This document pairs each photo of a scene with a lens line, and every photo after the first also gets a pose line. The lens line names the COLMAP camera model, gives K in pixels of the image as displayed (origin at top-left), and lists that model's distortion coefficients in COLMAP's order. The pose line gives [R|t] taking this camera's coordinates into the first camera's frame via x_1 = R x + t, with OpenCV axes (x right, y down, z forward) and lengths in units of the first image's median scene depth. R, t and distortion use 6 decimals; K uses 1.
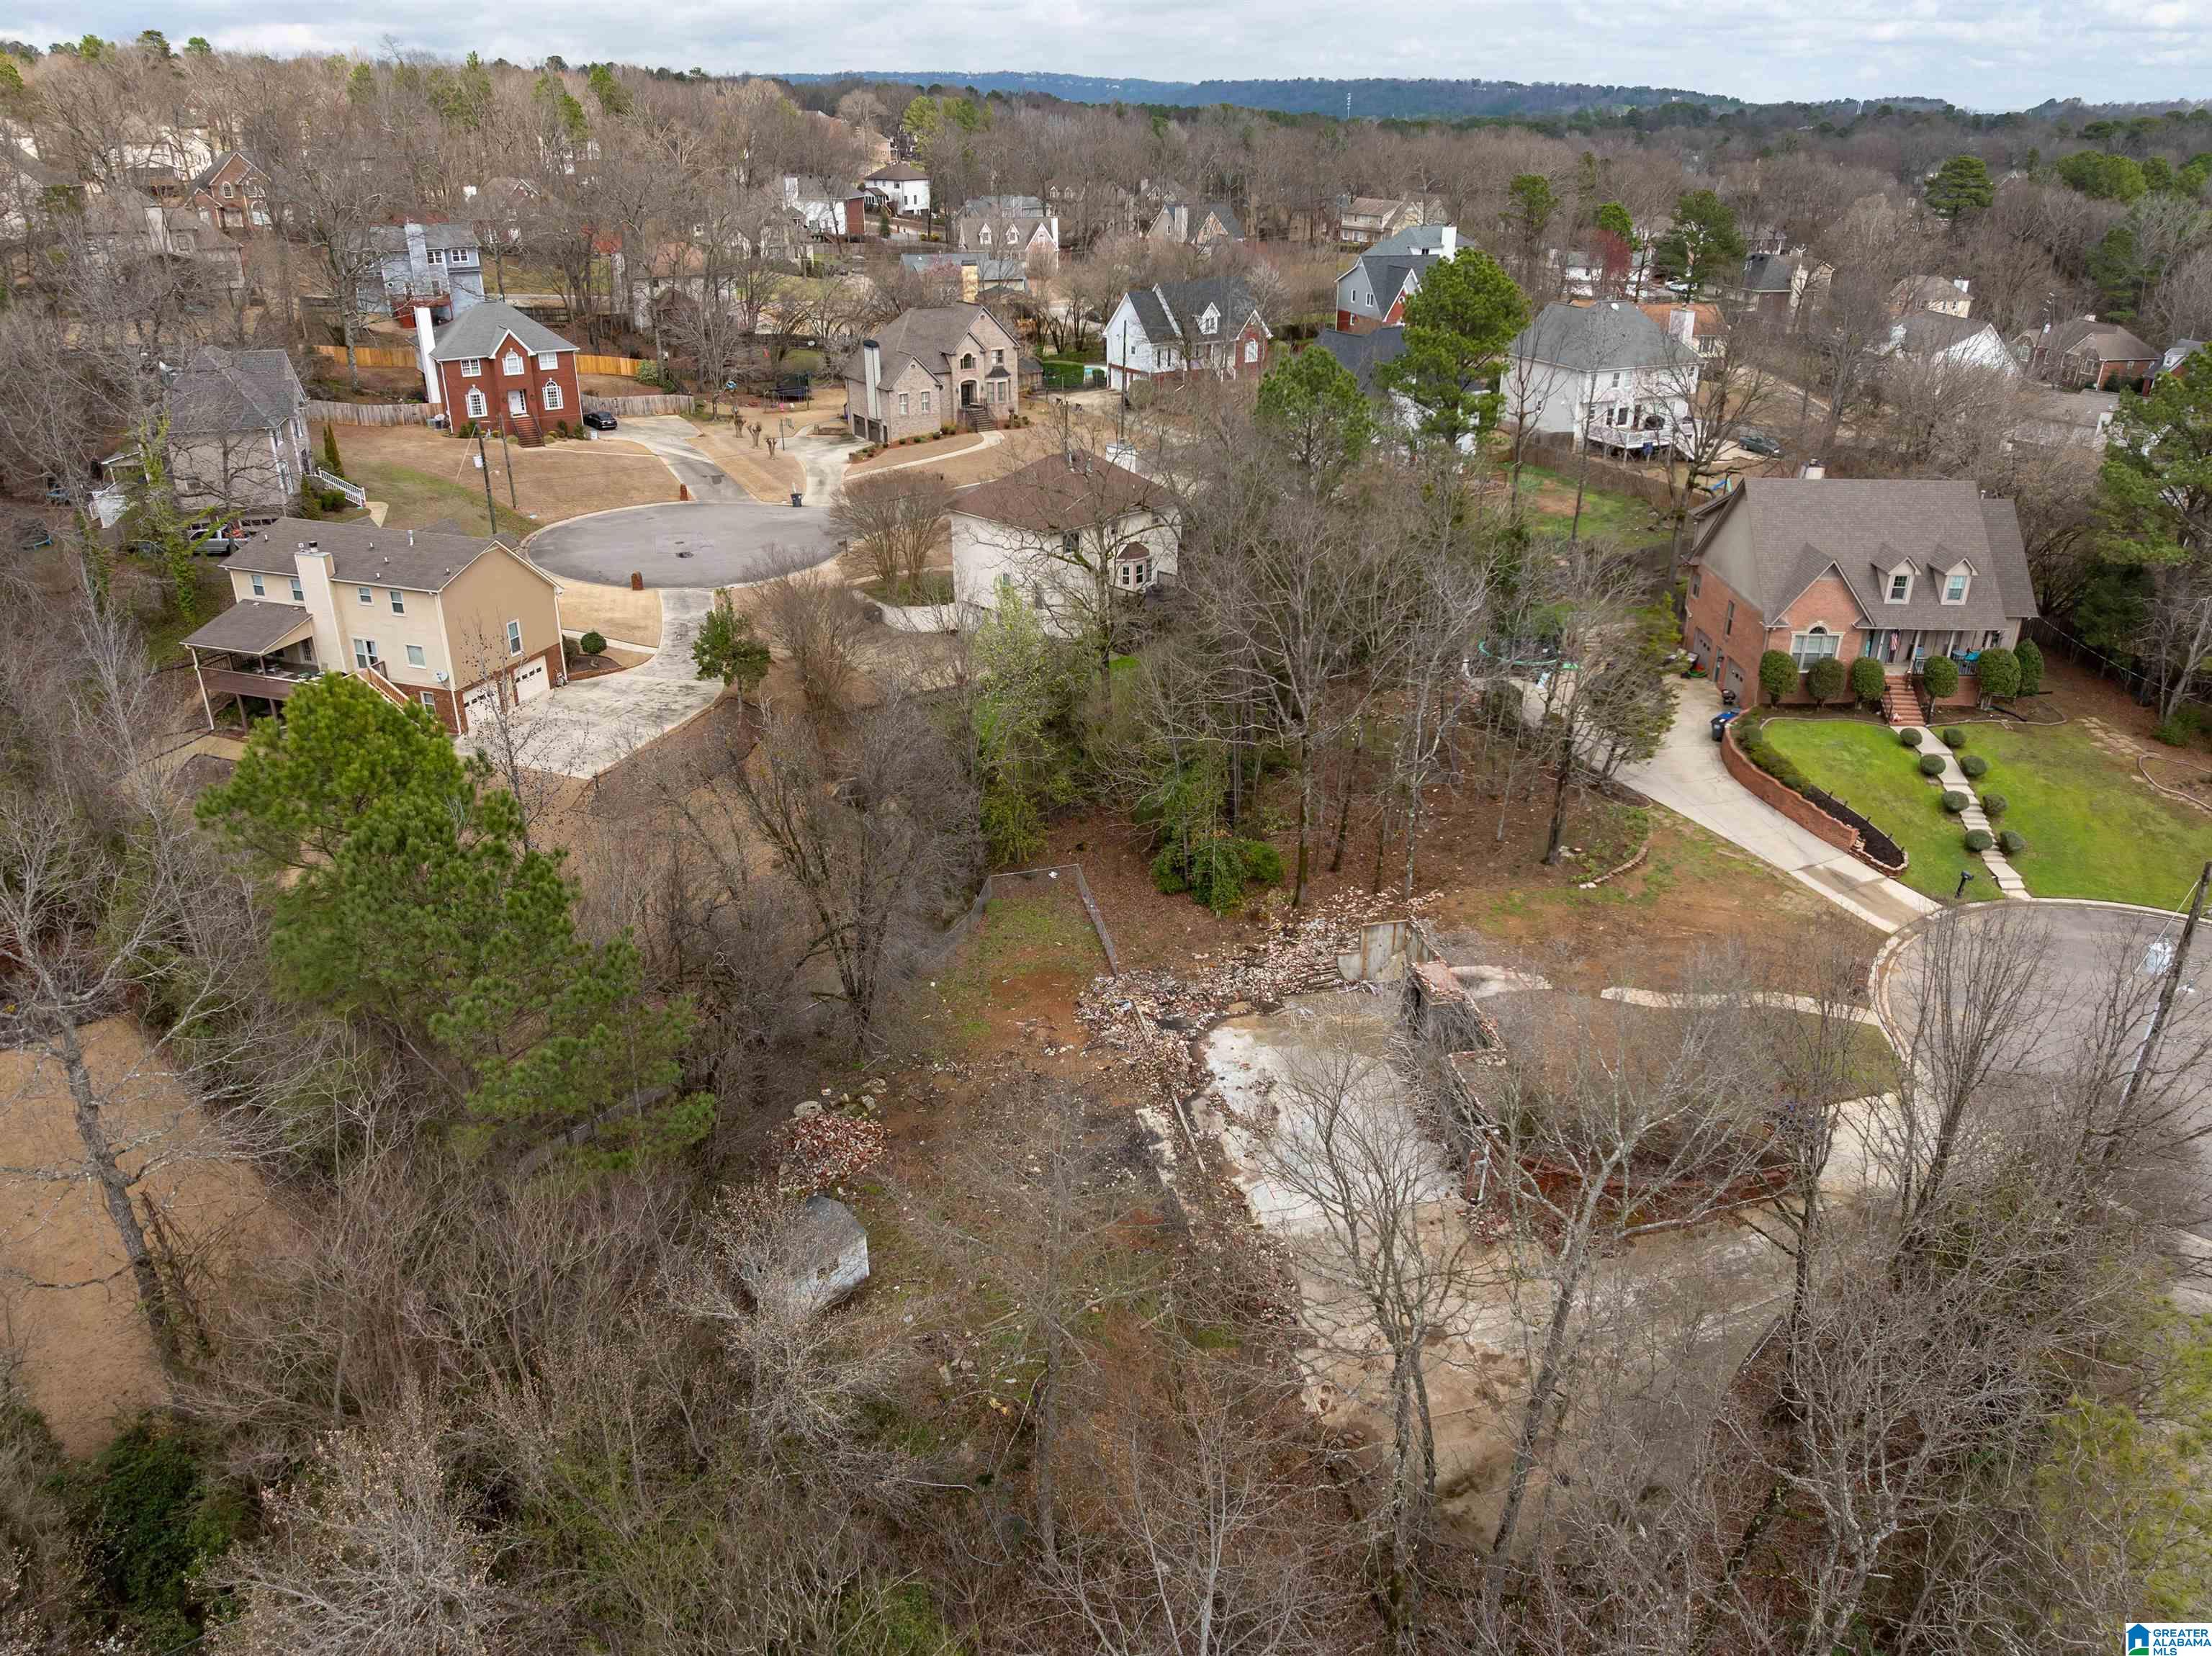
lens RADIAL K [[1558.3, 0, 1112.5], [0, 1558.3, 813.9], [0, 0, 1]] dist [-0.018168, -0.040490]
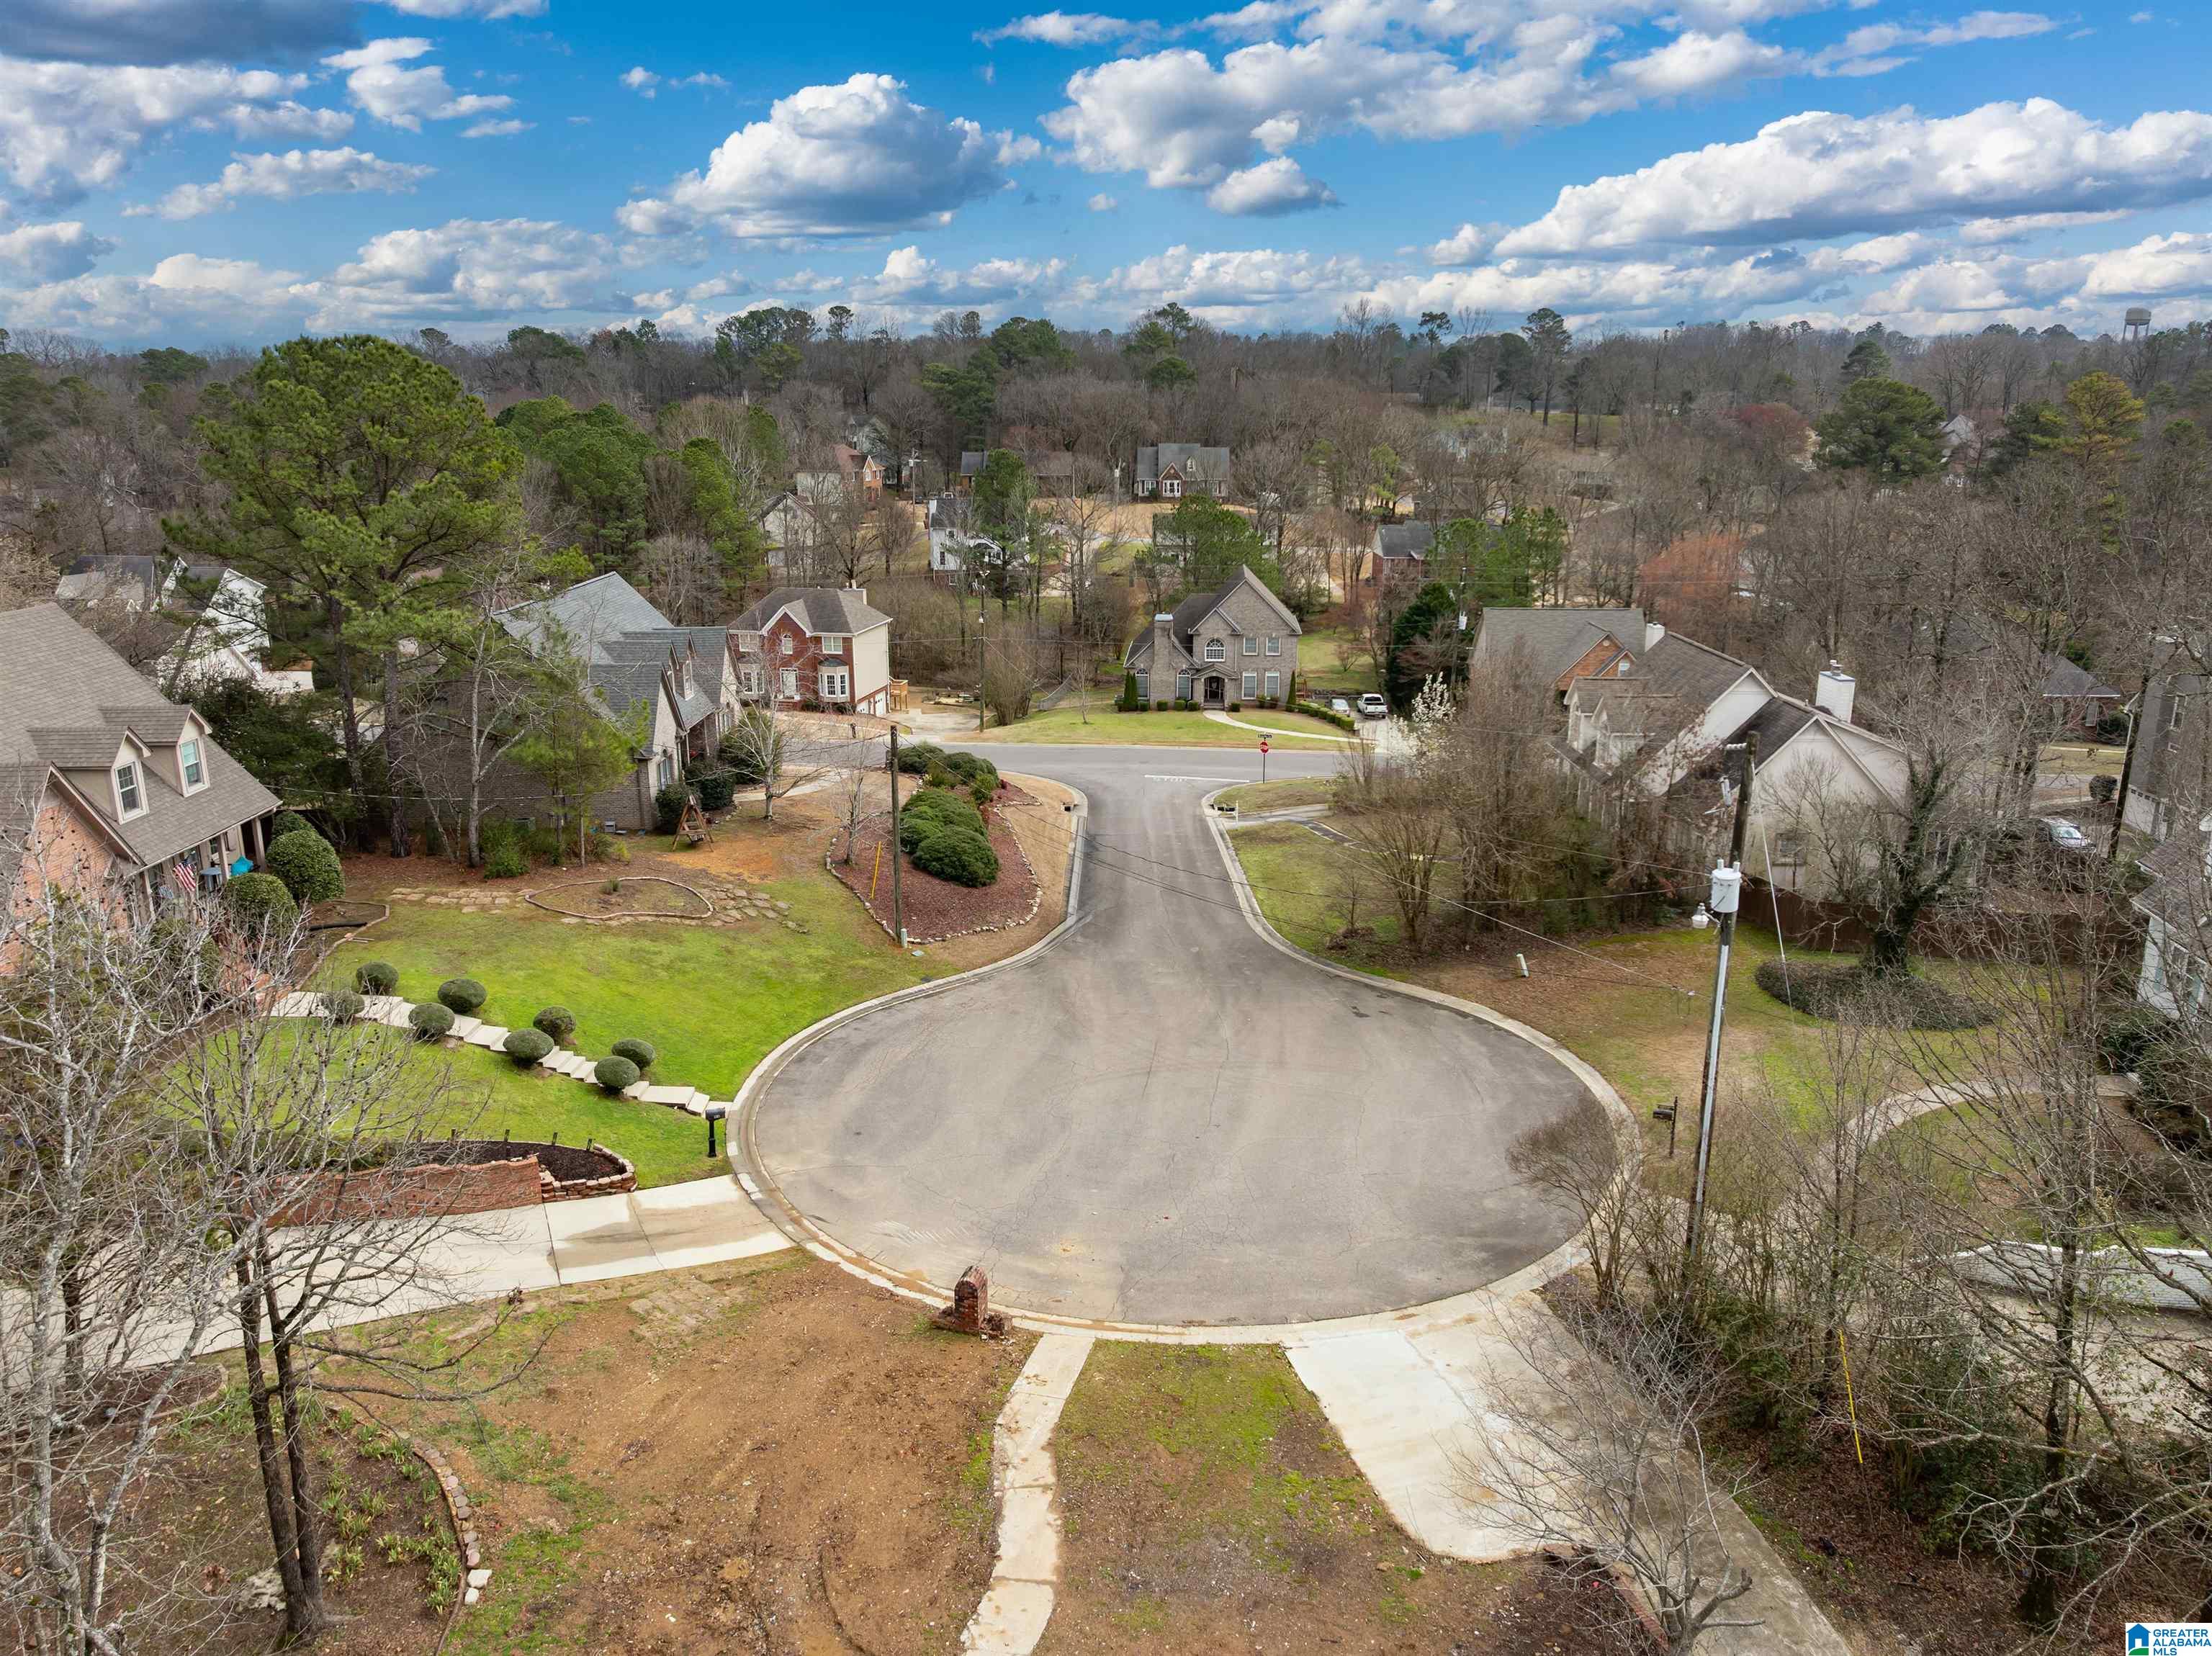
lens RADIAL K [[1558.3, 0, 1112.5], [0, 1558.3, 813.9], [0, 0, 1]] dist [-0.018168, -0.040490]
pose [[0.011077, -0.264588, 0.964298, -0.006630], [0.417126, 0.877666, 0.236026, -0.164058], [-0.908781, 0.399619, 0.120088, 0.841251]]
